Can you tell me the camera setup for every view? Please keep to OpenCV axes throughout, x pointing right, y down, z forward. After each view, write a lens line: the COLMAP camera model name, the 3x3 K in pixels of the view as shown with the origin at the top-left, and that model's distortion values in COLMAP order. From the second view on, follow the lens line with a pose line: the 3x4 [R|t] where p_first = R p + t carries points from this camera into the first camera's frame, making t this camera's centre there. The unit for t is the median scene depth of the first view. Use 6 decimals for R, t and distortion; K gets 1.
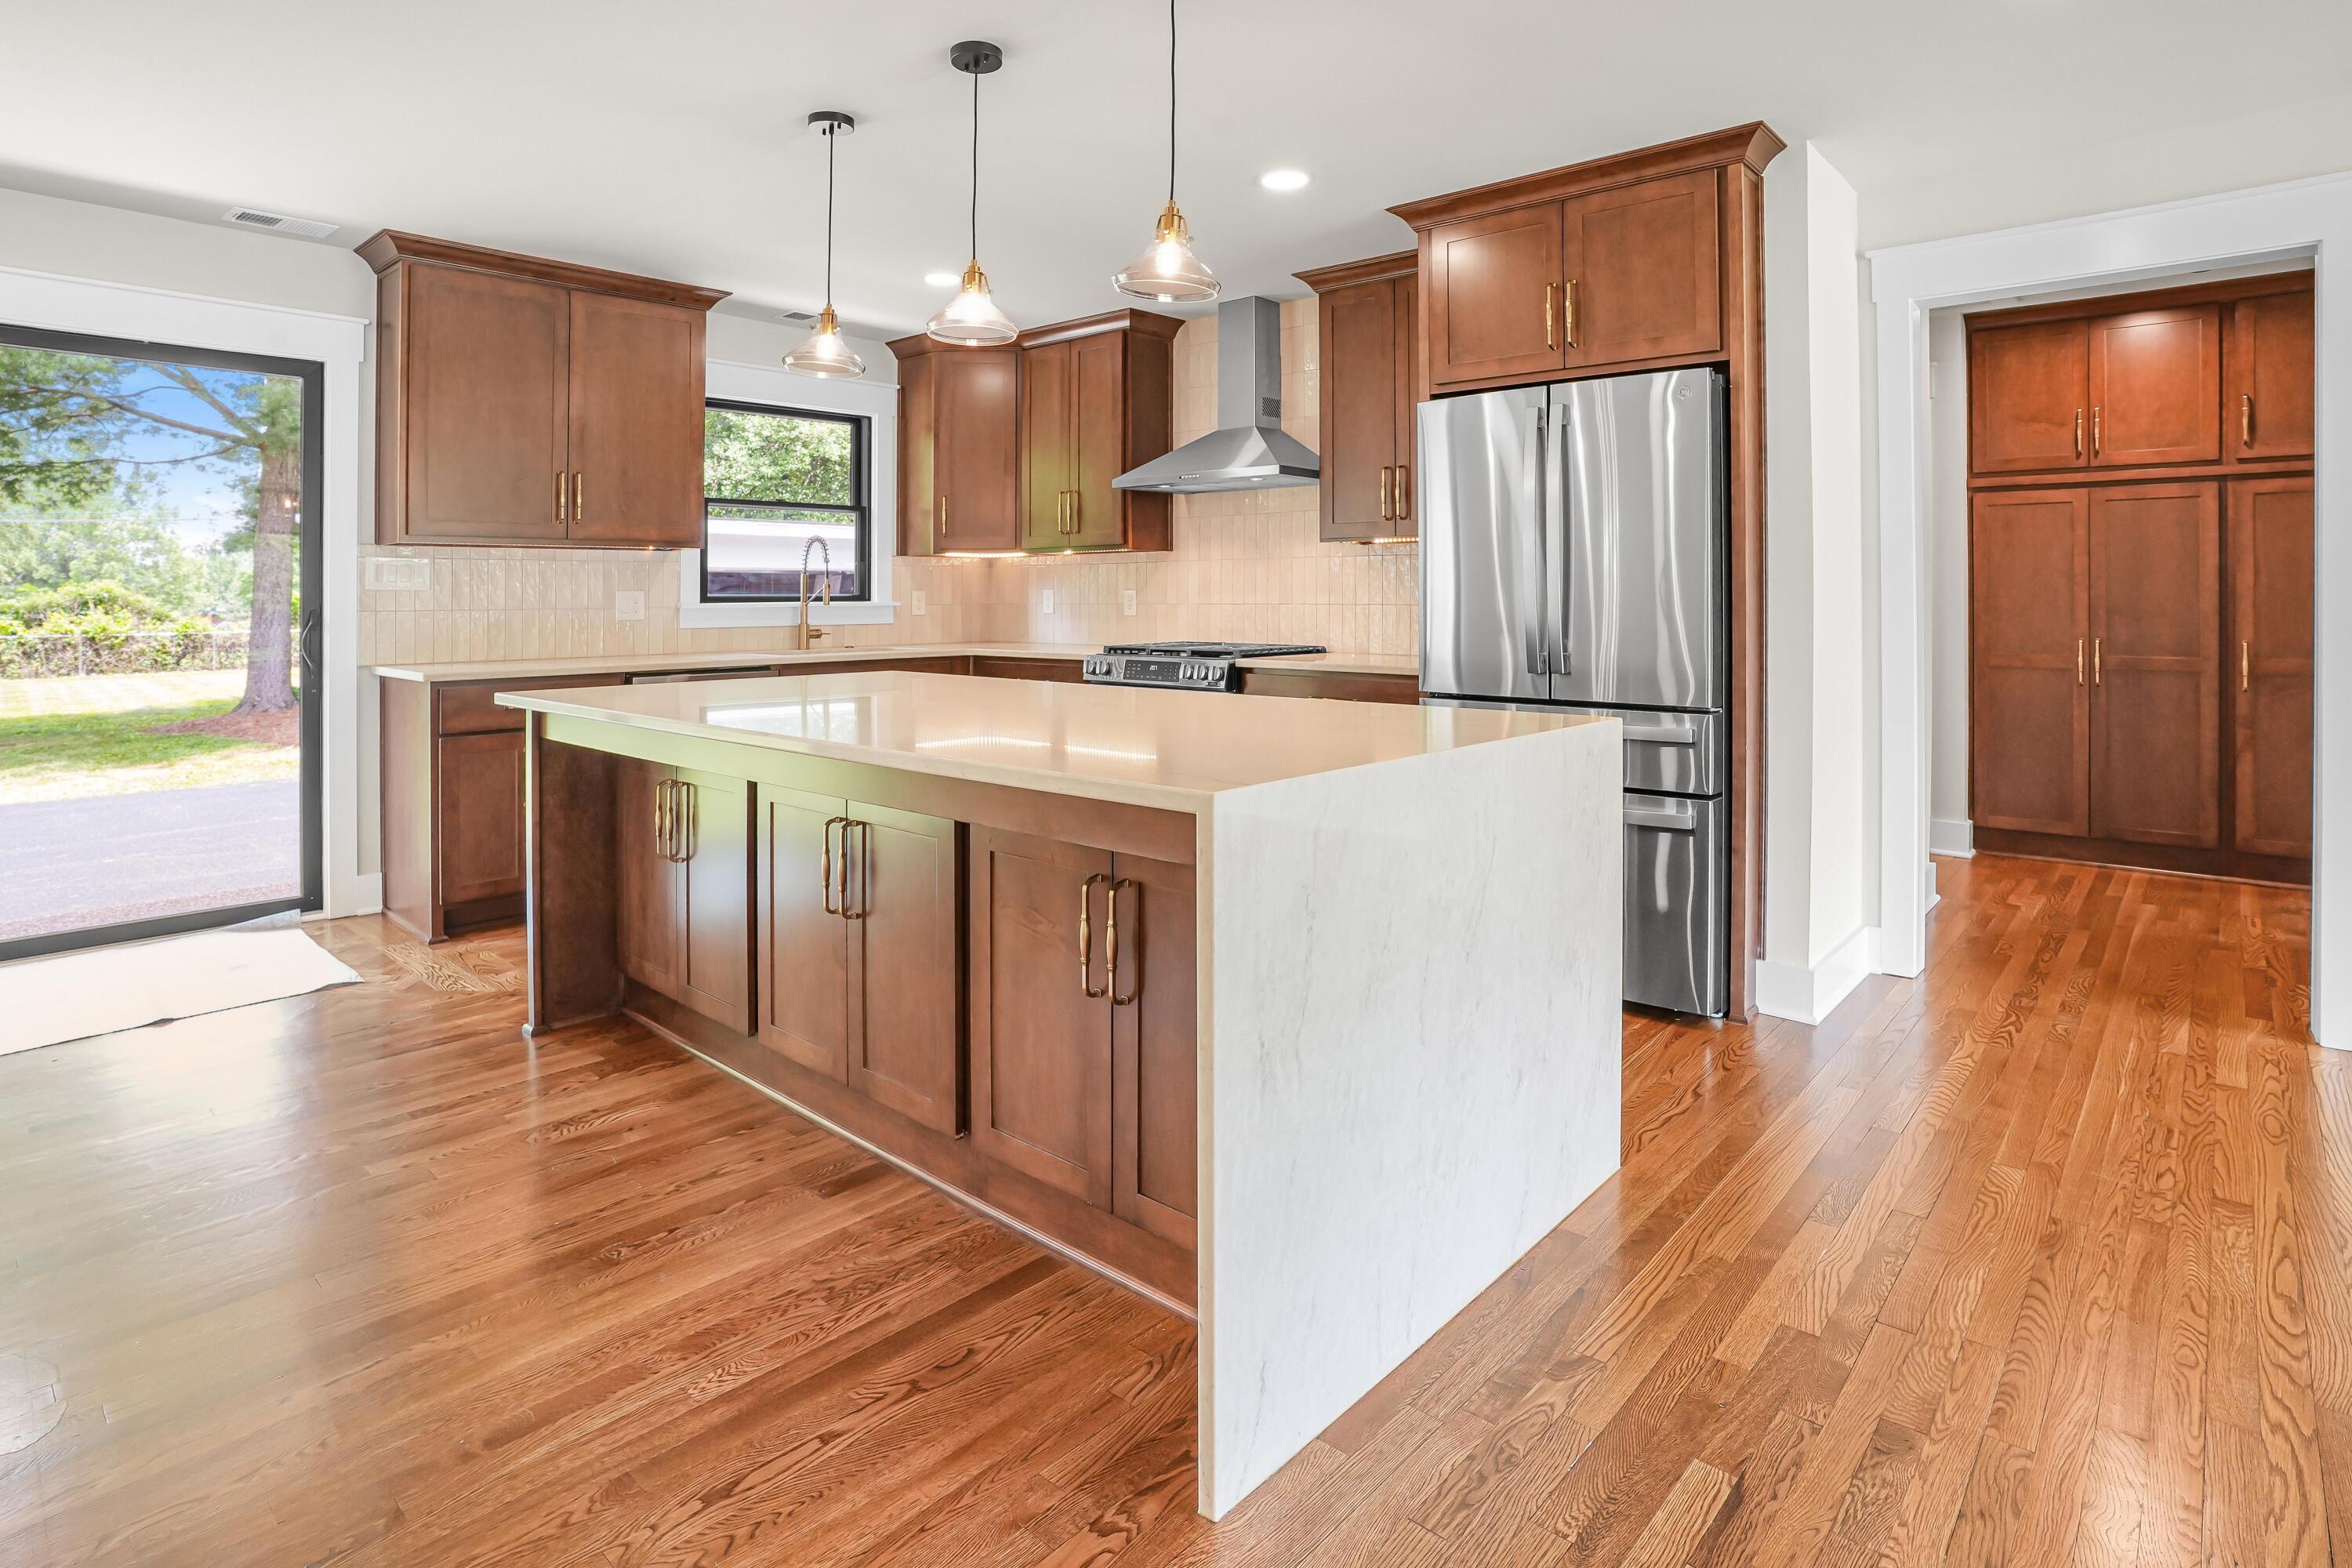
lens RADIAL K [[1207.5, 0, 1187.8], [0, 1207.5, 613.5], [0, 0, 1]] dist [-0.050619, 0.000298]
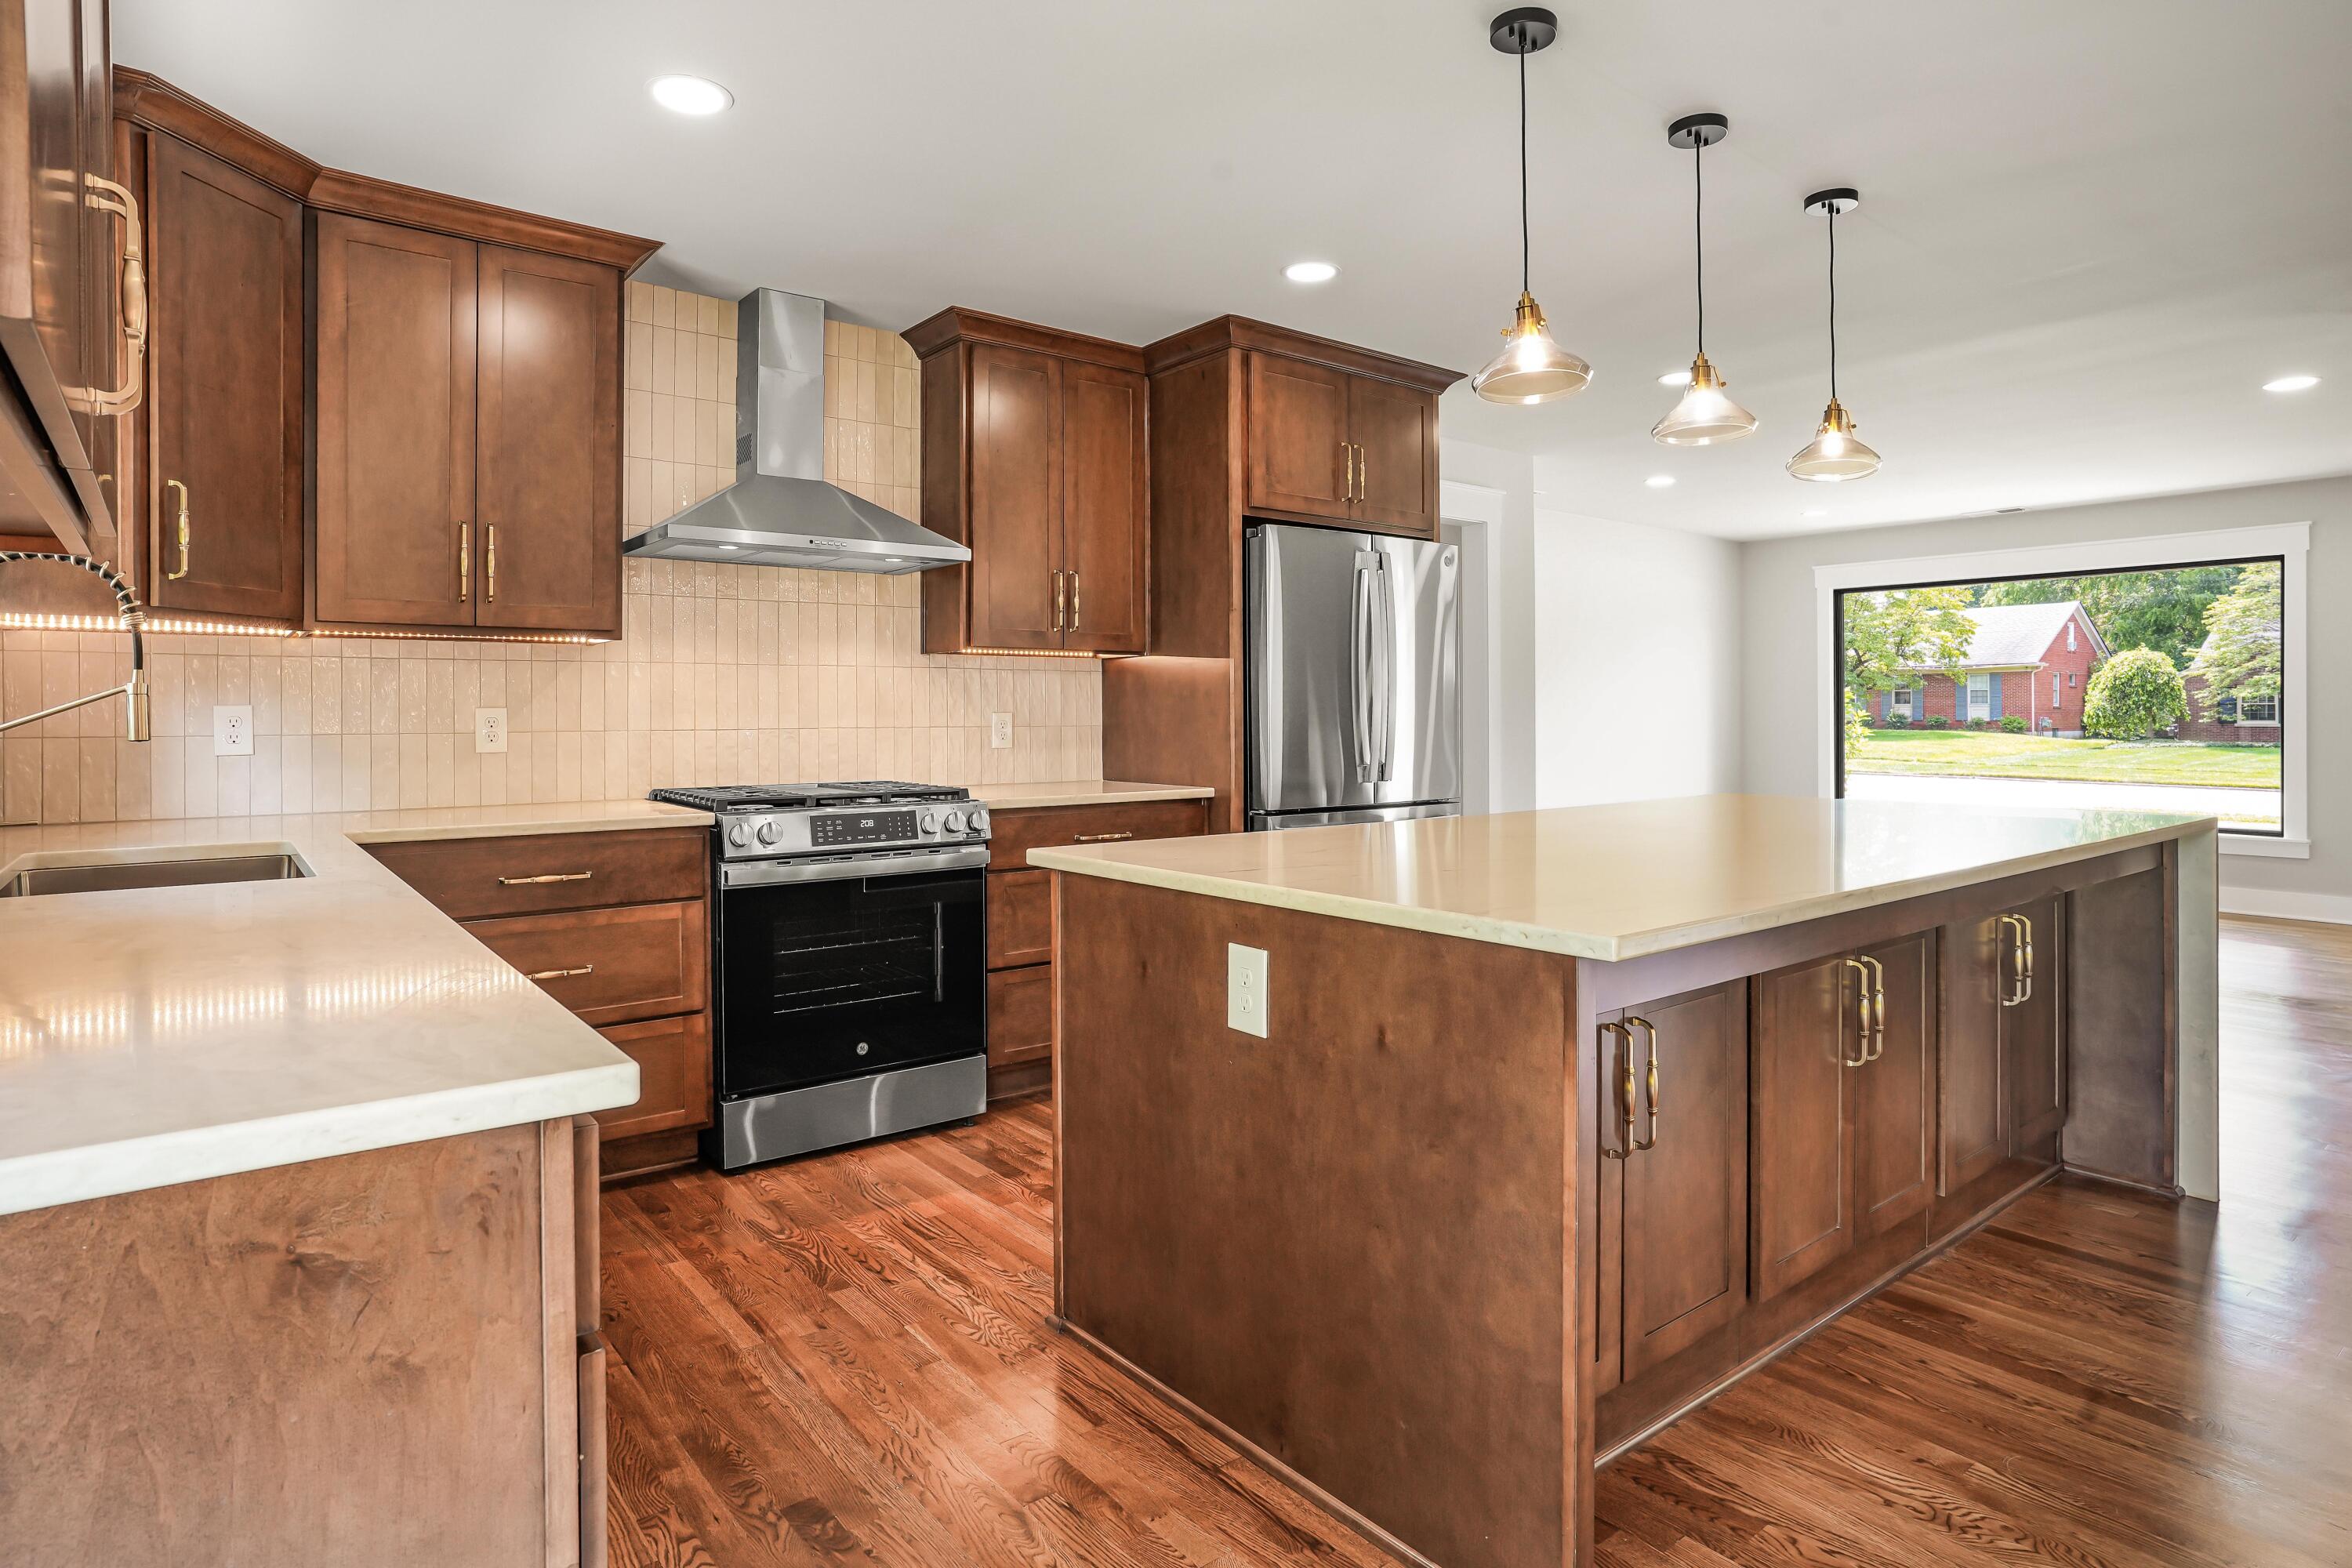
lens RADIAL K [[1284.6, 0, 1187.9], [0, 1284.6, 721.8], [0, 0, 1]] dist [-0.056237, 0.038579]
pose [[0.175567, -0.003498, 0.984461, -1.061335], [0.017193, 0.999852, 0.000487, -0.013598], [-0.984317, 0.016840, 0.175602, 1.061845]]
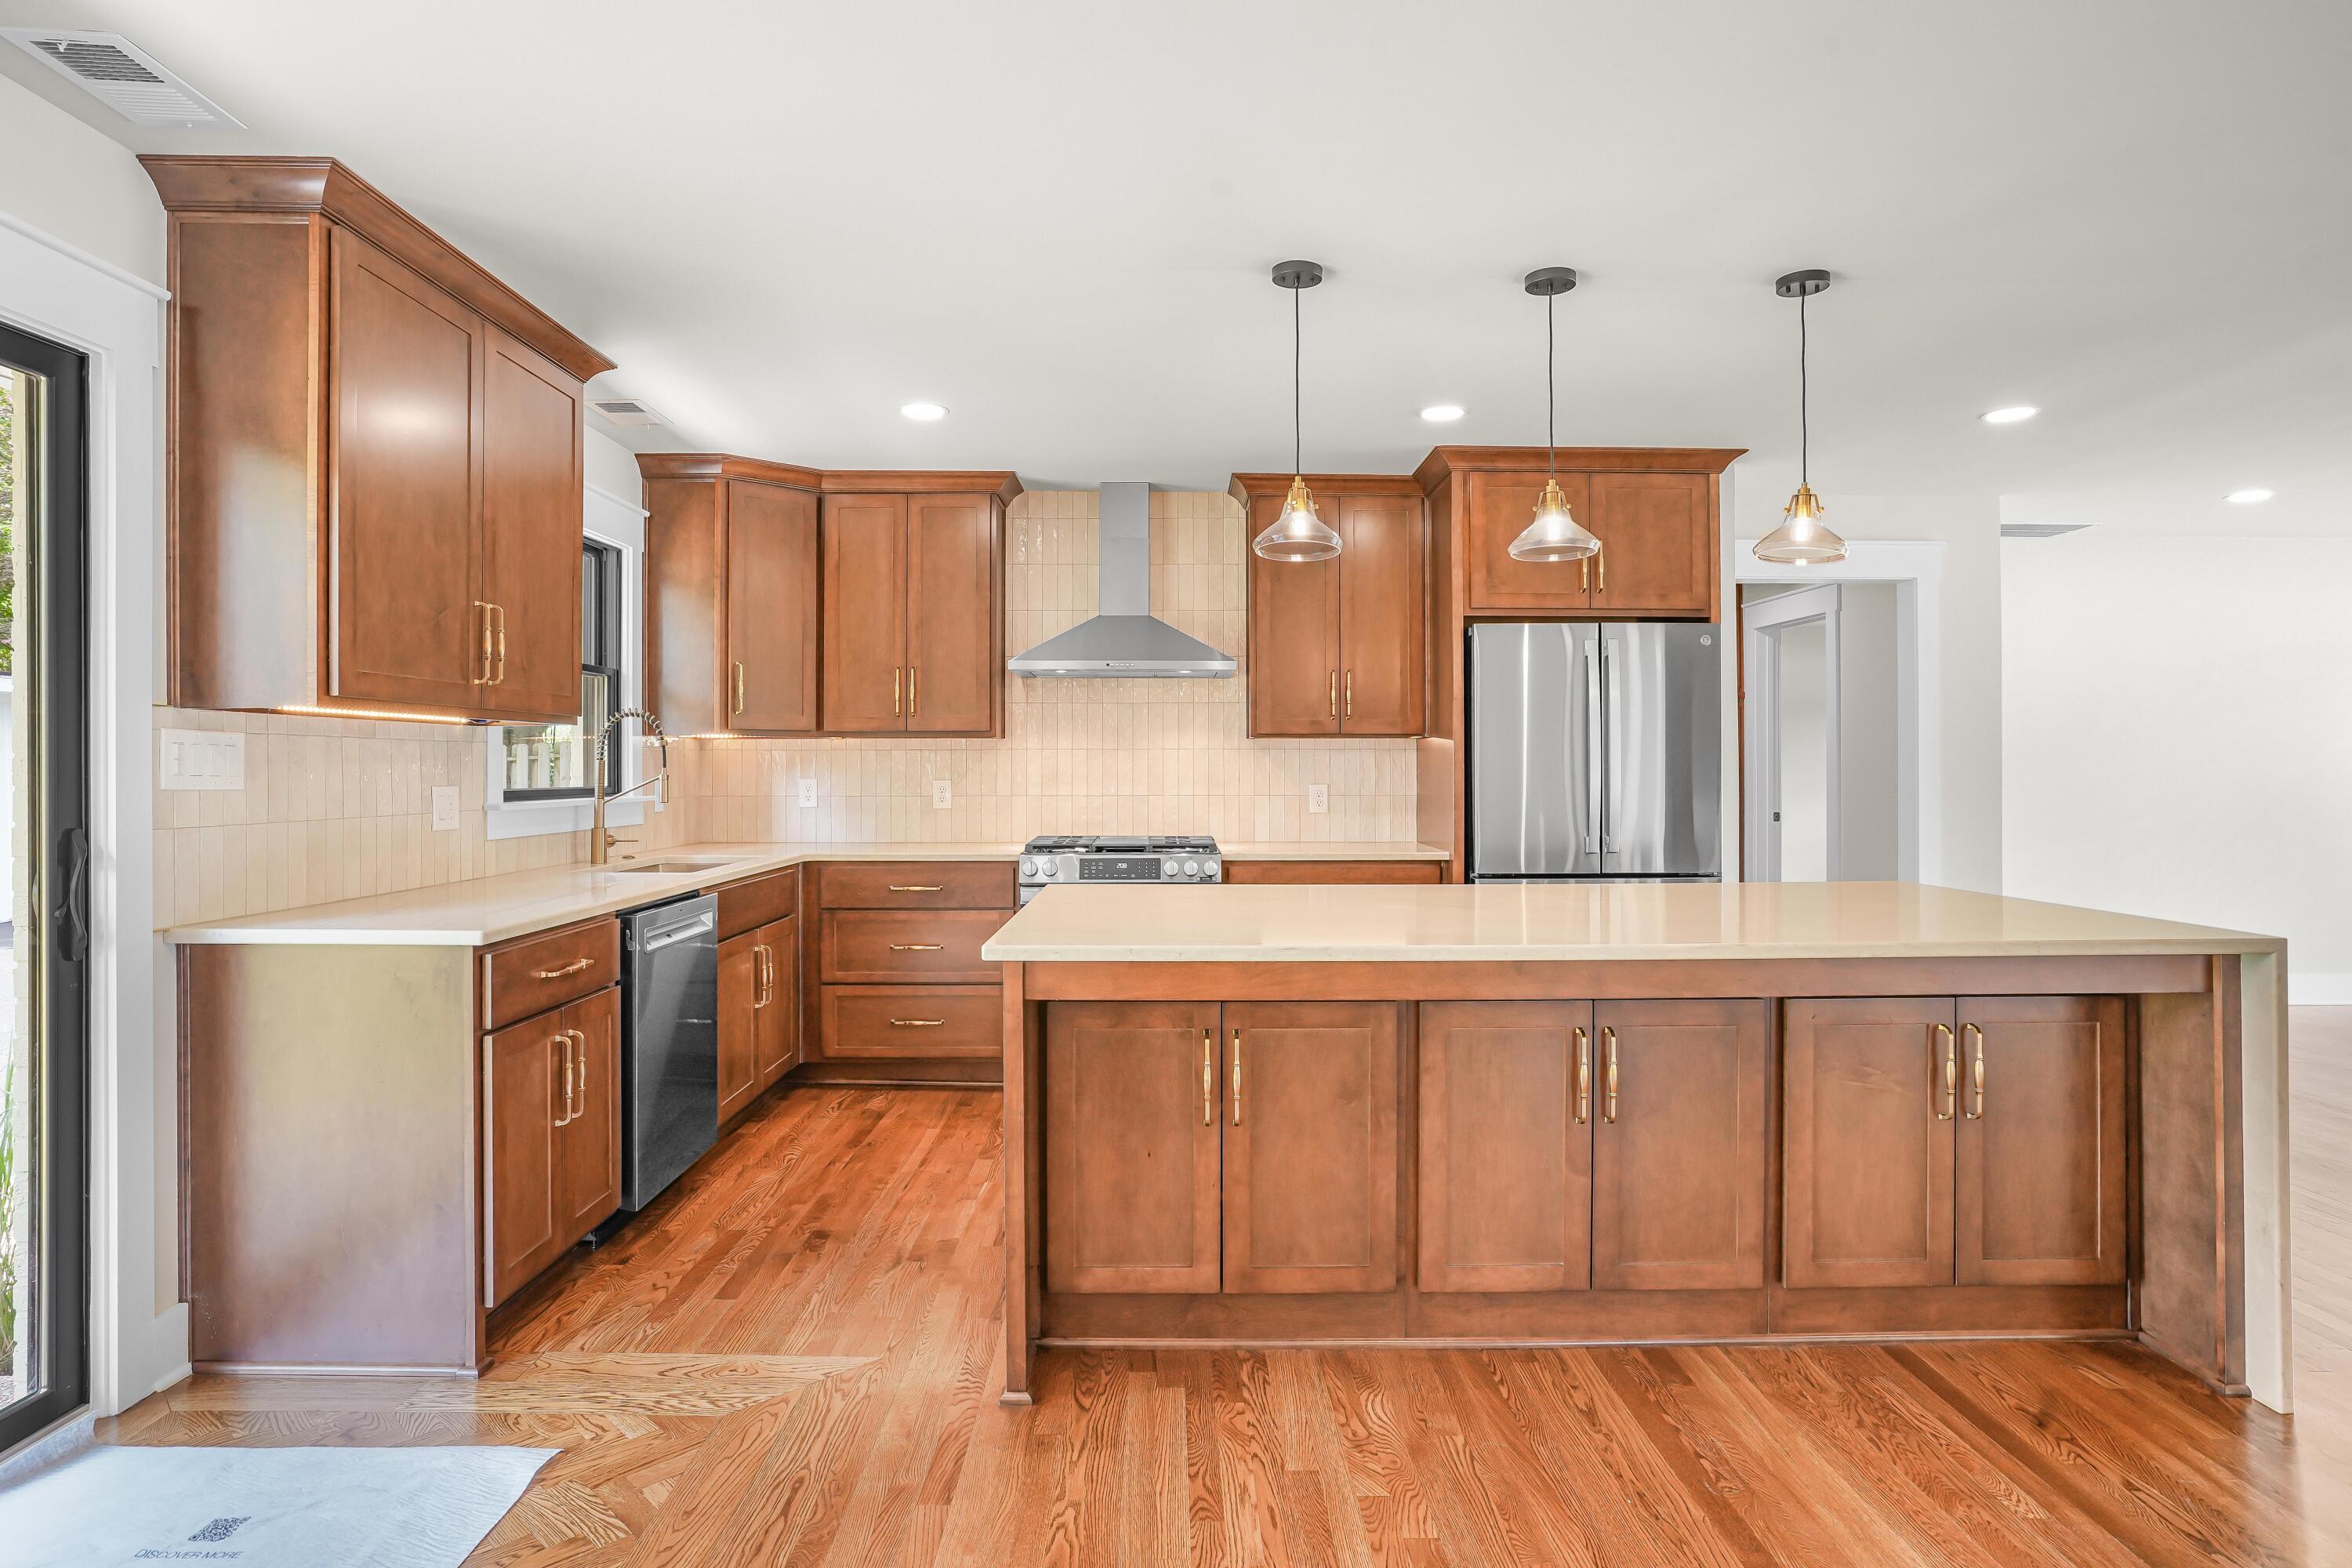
lens RADIAL K [[1265.0, 0, 1176.0], [0, 1265.0, 784.0], [0, 0, 1]] dist [-0.054675, 0.035235]
pose [[0.744087, -0.004455, 0.668068, -0.999375], [0.007359, 0.999972, -0.001527, -0.025819], [-0.668043, 0.006052, 0.744098, 0.357150]]
